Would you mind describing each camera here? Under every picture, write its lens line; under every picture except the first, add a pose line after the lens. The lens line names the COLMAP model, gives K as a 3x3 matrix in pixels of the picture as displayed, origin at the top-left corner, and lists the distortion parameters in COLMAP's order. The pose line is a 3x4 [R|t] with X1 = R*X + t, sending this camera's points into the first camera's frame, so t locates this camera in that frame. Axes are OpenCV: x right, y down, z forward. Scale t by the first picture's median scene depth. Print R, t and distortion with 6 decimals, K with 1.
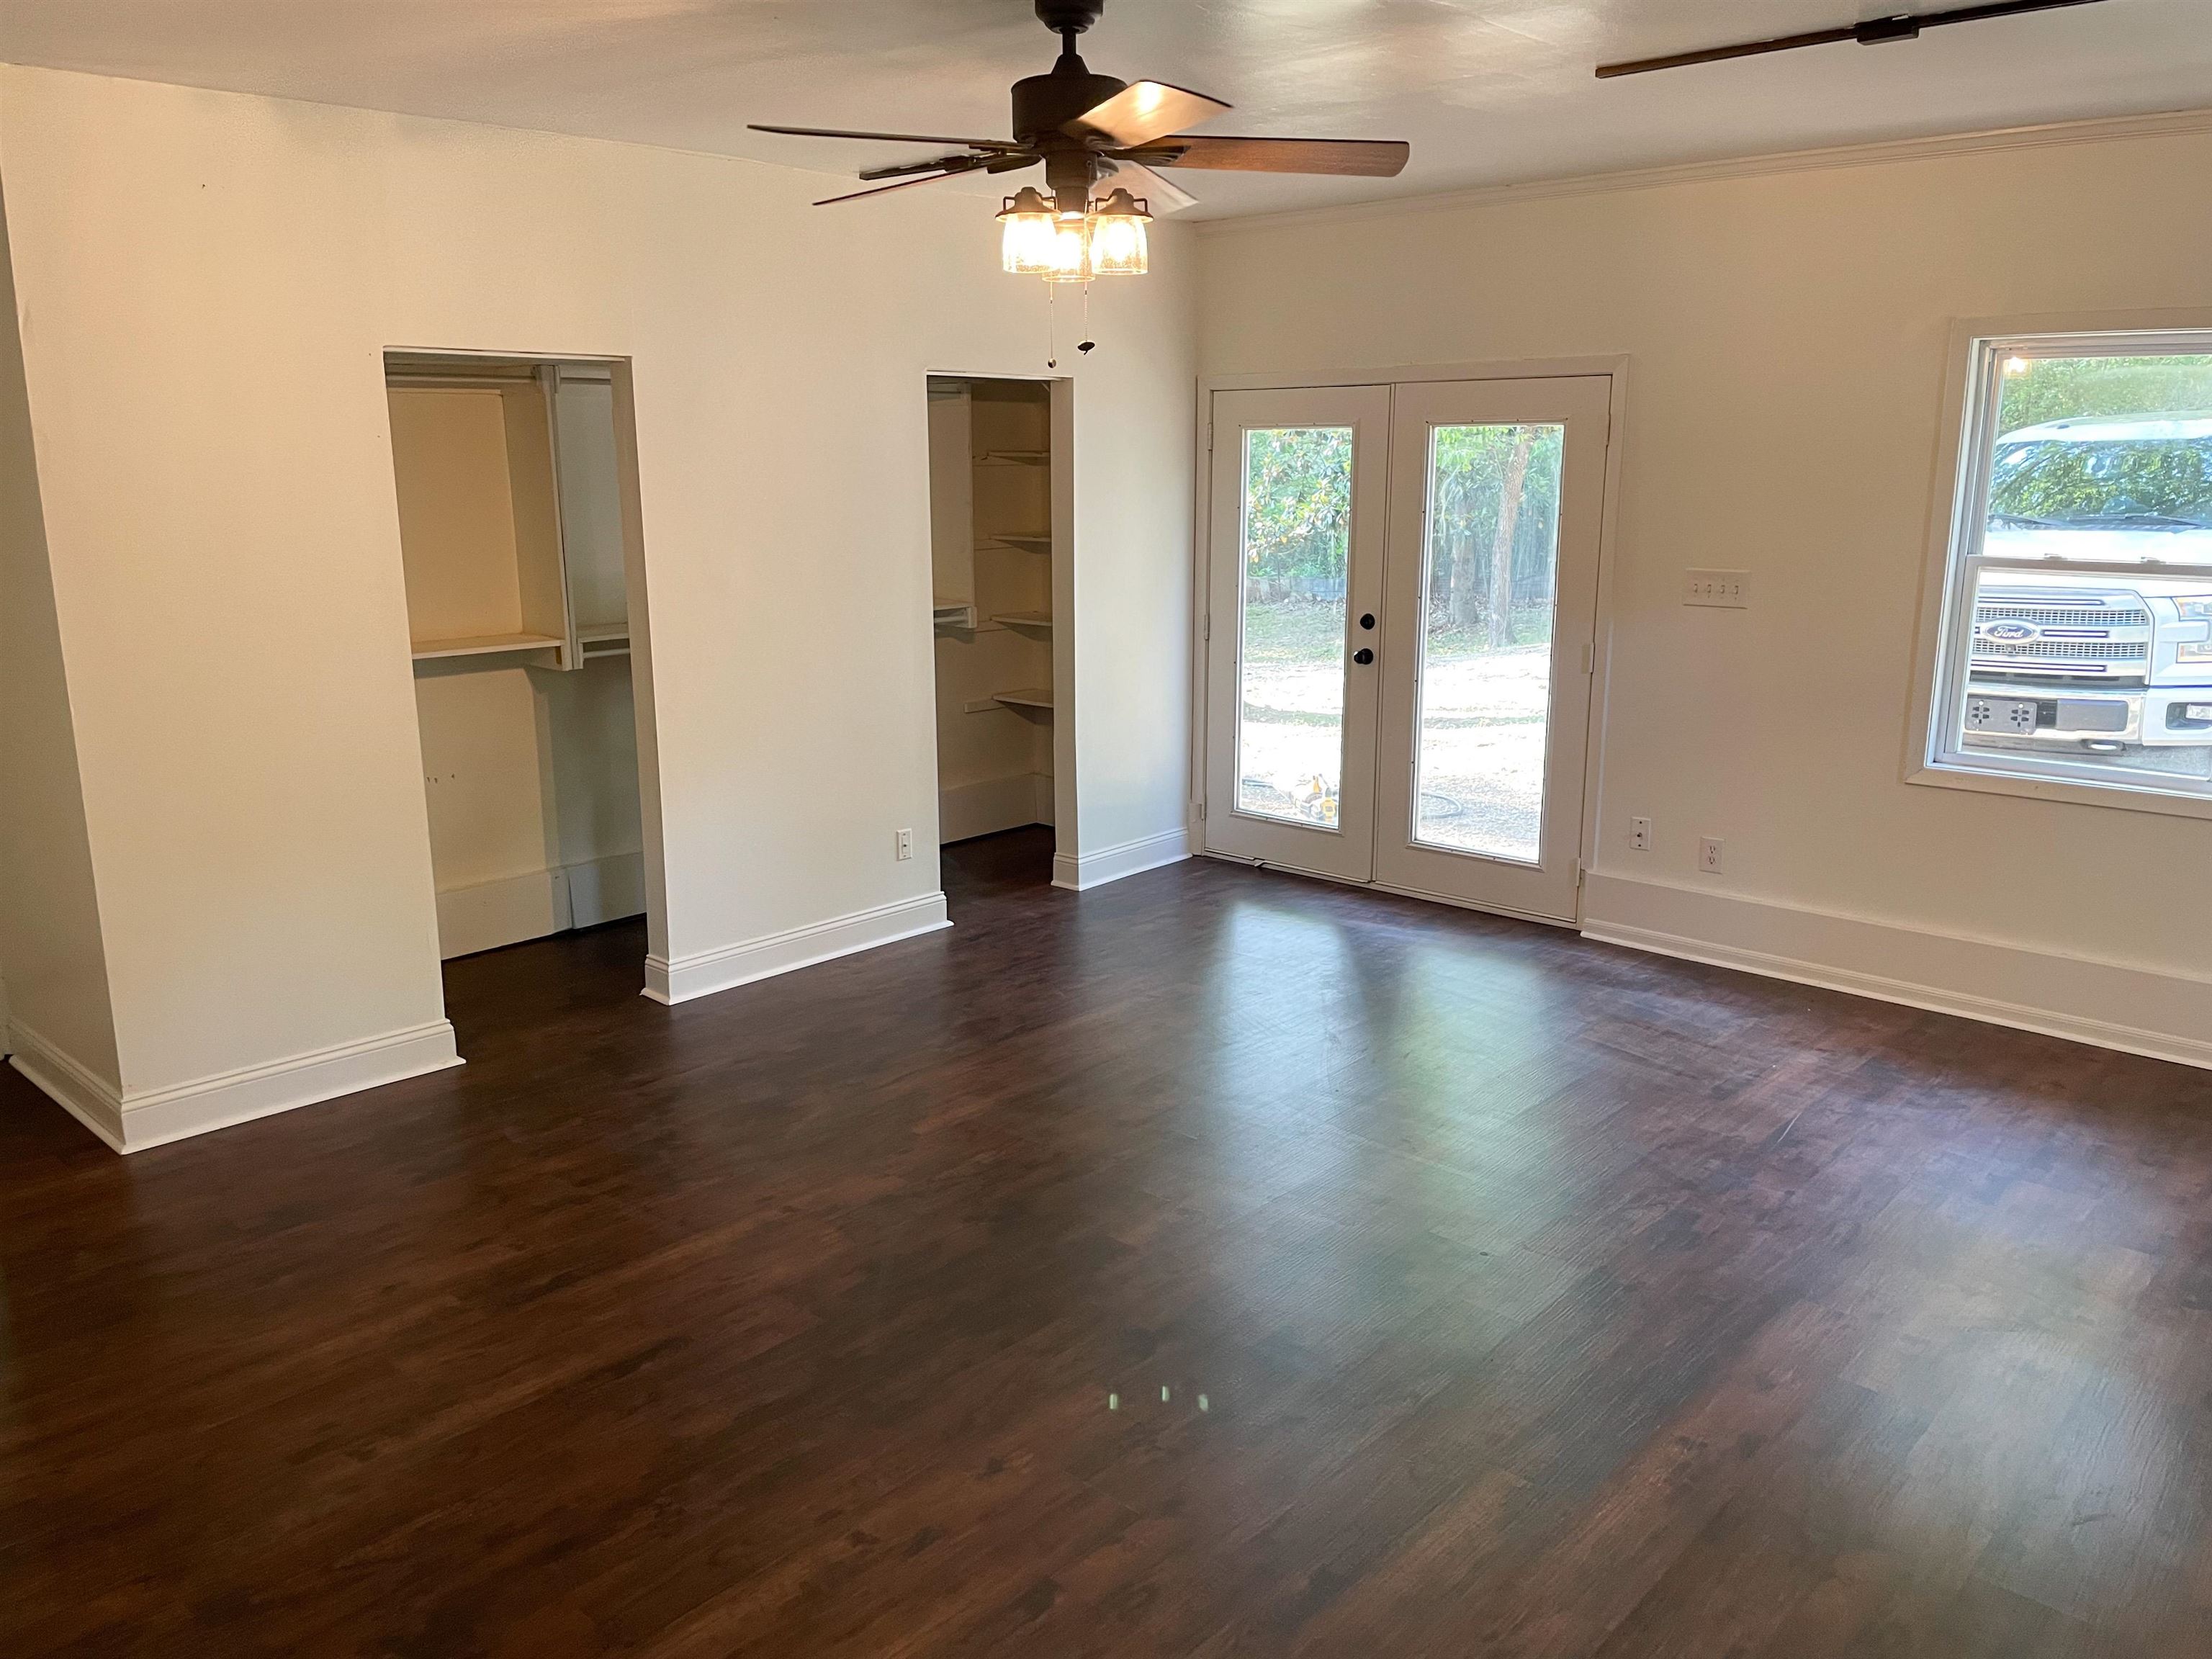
lens RADIAL K [[1676.4, 0, 1124.3], [0, 1676.4, 836.3], [0, 0, 1]] dist [0.118587, -0.151272]
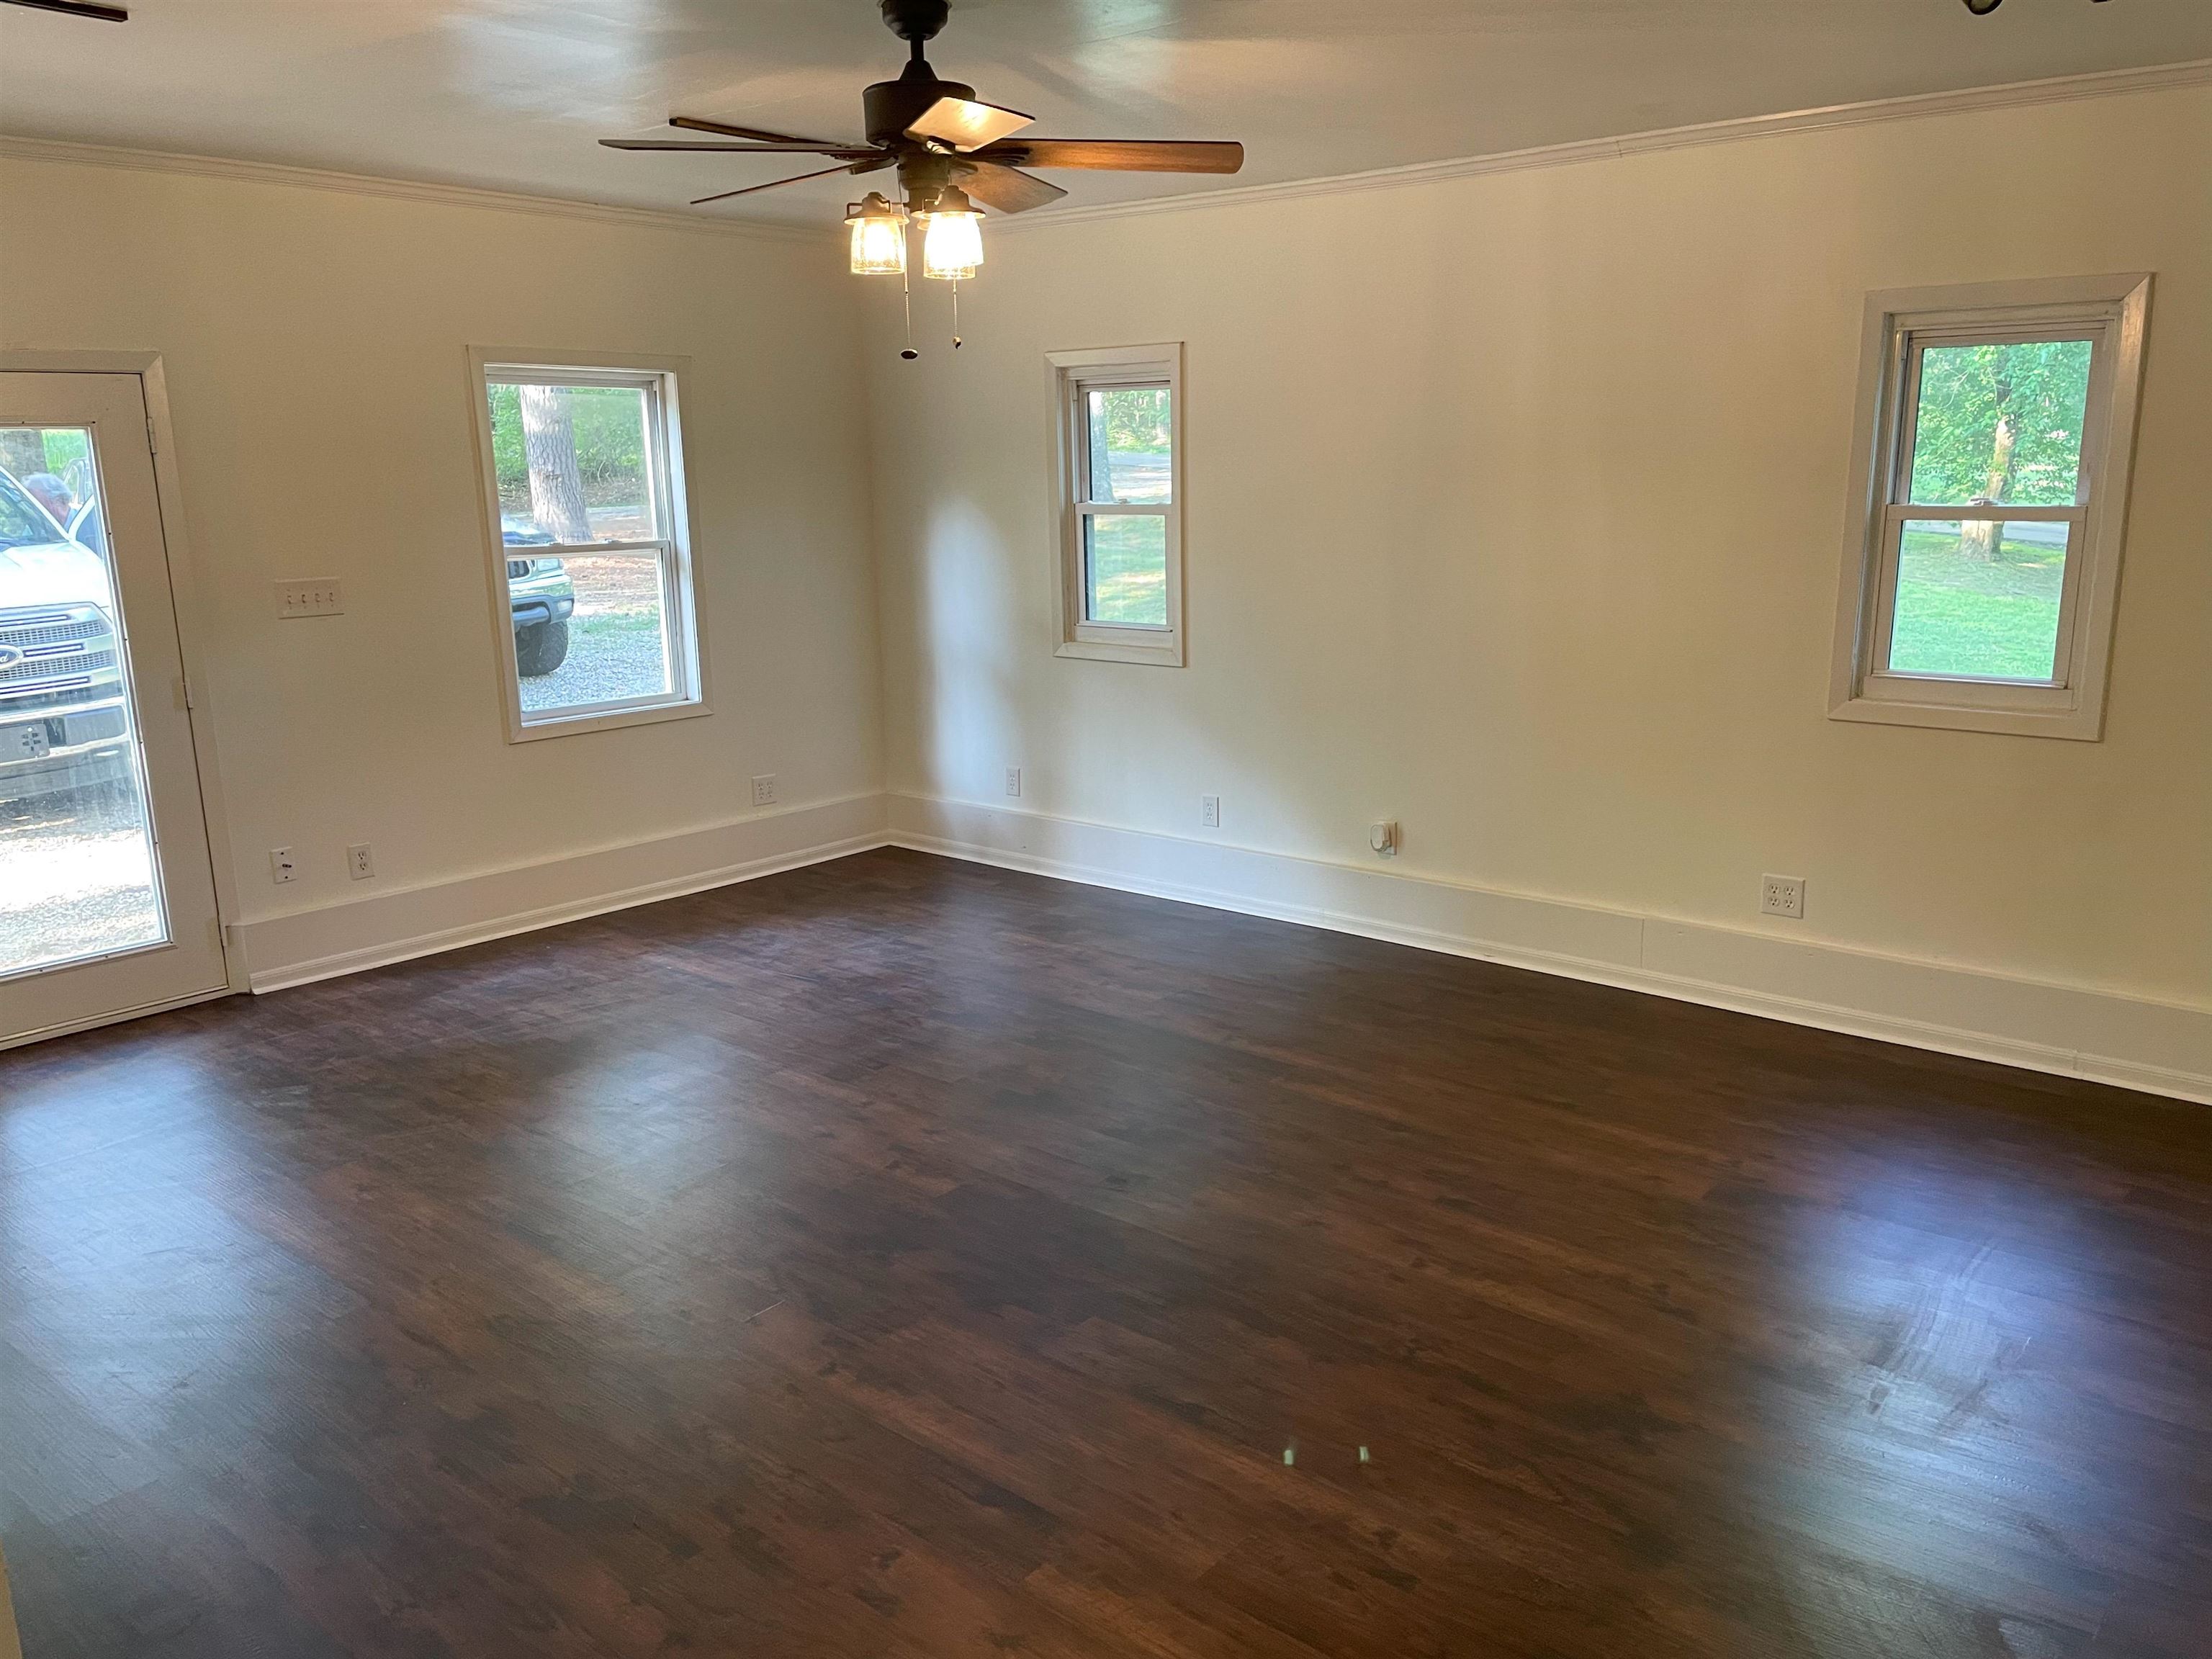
lens RADIAL K [[1676.4, 0, 1124.3], [0, 1676.4, 836.3], [0, 0, 1]] dist [0.118587, -0.151272]
pose [[-0.037243, -0.216920, 0.975479, -0.737977], [0.239584, 0.945748, 0.219456, -0.131355], [-0.970161, 0.241883, 0.016748, 0.613850]]
